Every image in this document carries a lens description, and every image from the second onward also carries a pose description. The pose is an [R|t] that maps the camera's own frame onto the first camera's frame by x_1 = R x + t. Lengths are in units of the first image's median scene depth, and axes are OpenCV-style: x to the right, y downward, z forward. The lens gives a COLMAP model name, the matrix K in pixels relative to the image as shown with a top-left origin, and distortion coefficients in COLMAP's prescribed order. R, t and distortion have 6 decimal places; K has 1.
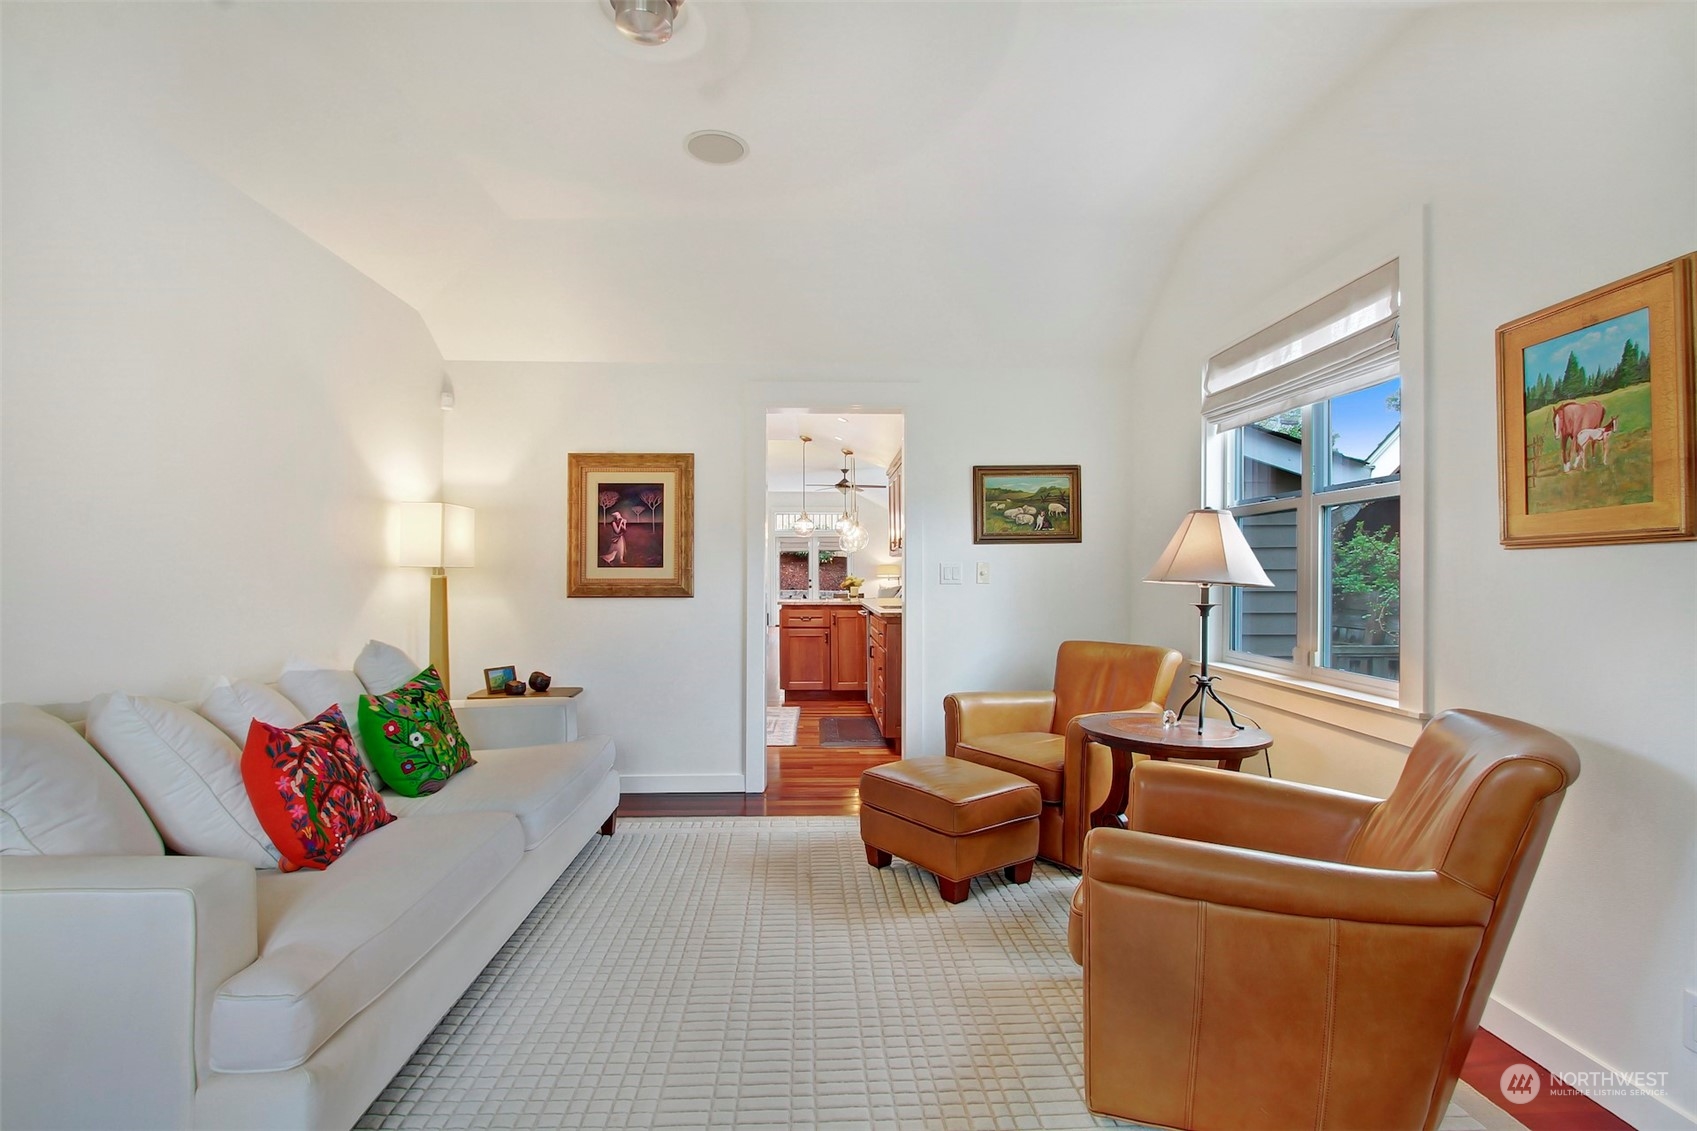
lens RADIAL K [[817.0, 0, 853.9], [0, 817.0, 569.6], [0, 0, 1]] dist [-0.014920, 0.001799]
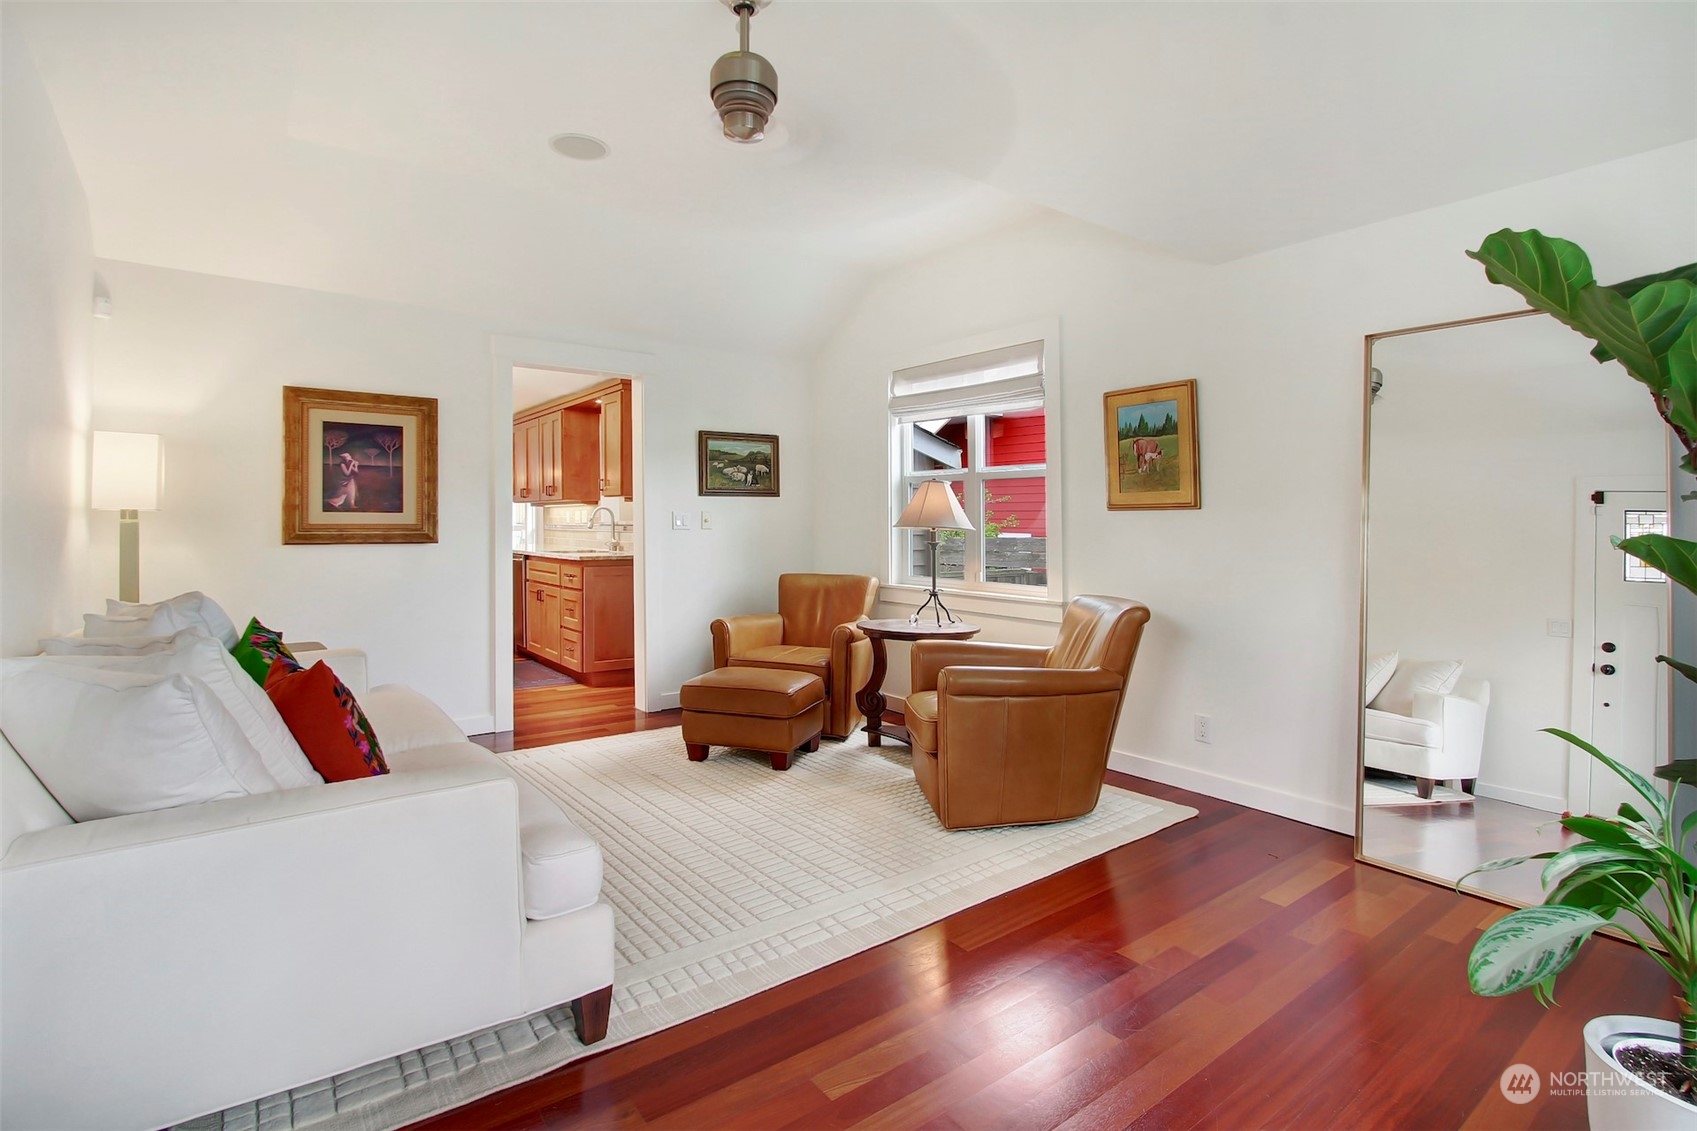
lens RADIAL K [[820.1, 0, 843.2], [0, 820.1, 479.8], [0, 0, 1]] dist [-0.003065, 0.000446]
pose [[0.825274, 0.033529, 0.563736, -0.356056], [-0.009068, 0.998894, -0.046135, -0.001373], [-0.564659, 0.032962, 0.824666, -0.106604]]
